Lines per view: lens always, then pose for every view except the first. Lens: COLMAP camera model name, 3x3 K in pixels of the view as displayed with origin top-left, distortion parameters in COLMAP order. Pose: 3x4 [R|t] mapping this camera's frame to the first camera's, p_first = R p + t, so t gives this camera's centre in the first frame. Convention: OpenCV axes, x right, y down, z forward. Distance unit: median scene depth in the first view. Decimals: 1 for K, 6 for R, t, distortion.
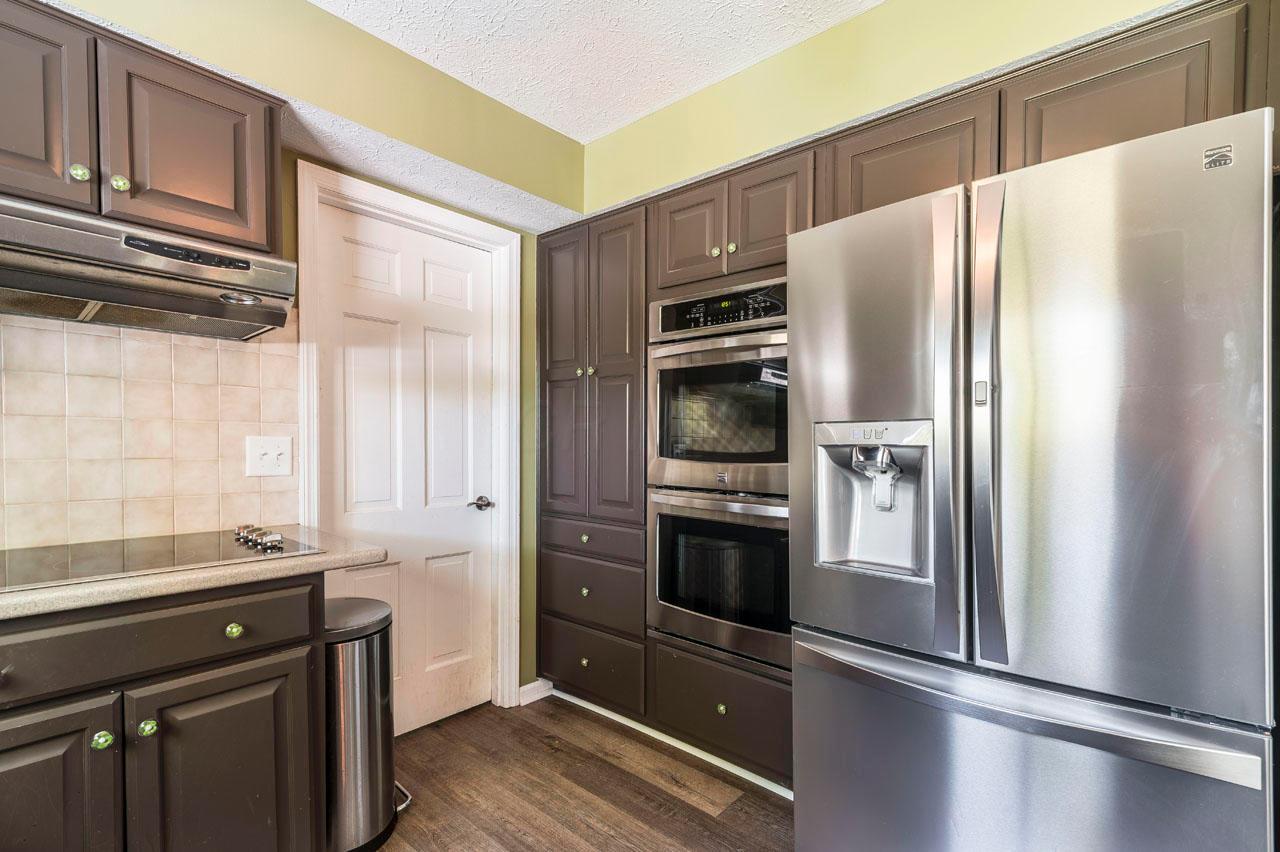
lens RADIAL K [[591.8, 0, 633.5], [0, 591.8, 452.9], [0, 0, 1]] dist [0.020546, 0.000219]
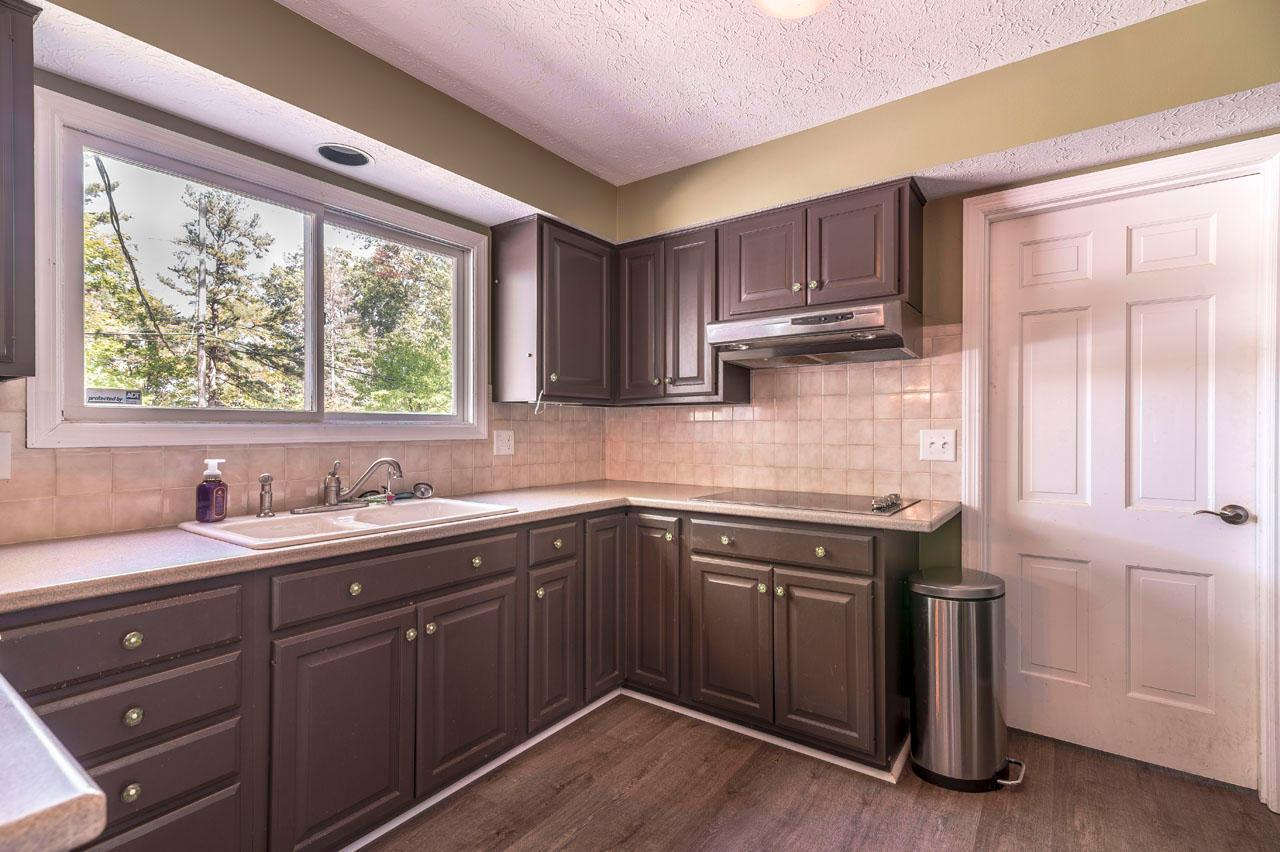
lens RADIAL K [[591.8, 0, 644.5], [0, 591.8, 433.1], [0, 0, 1]] dist [0.020546, 0.000219]
pose [[0.122527, -0.009809, -0.992417, 0.554289], [-0.018929, 0.999746, -0.012218, 0.007188], [0.992285, 0.020283, 0.122310, 0.224482]]
